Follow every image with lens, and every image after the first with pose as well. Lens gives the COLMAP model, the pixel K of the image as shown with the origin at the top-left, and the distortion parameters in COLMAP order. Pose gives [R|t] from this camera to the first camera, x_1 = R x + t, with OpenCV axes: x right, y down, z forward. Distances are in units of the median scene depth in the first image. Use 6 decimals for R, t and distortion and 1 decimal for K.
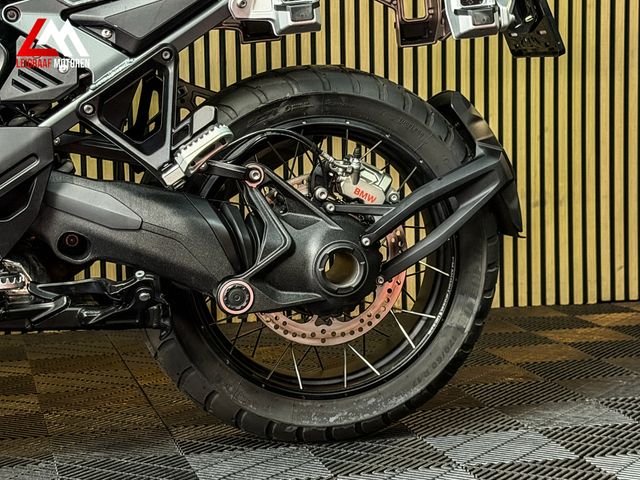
lens RADIAL K [[1422.4, 0, 325.4], [0, 1422.4, 245.9], [0, 0, 1]] dist [0.145883, 0.000000]
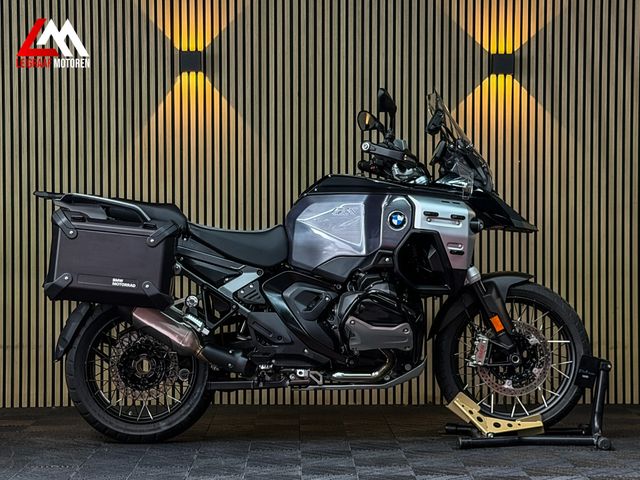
lens RADIAL K [[1422.4, 0, 315.9], [0, 1422.4, 241.2], [0, 0, 1]] dist [0.145883, 0.000000]
pose [[0.973576, 0.011877, -0.228056, 0.342430], [-0.033067, 0.995454, -0.089319, 0.020433], [0.225959, 0.094500, 0.969542, -1.572724]]
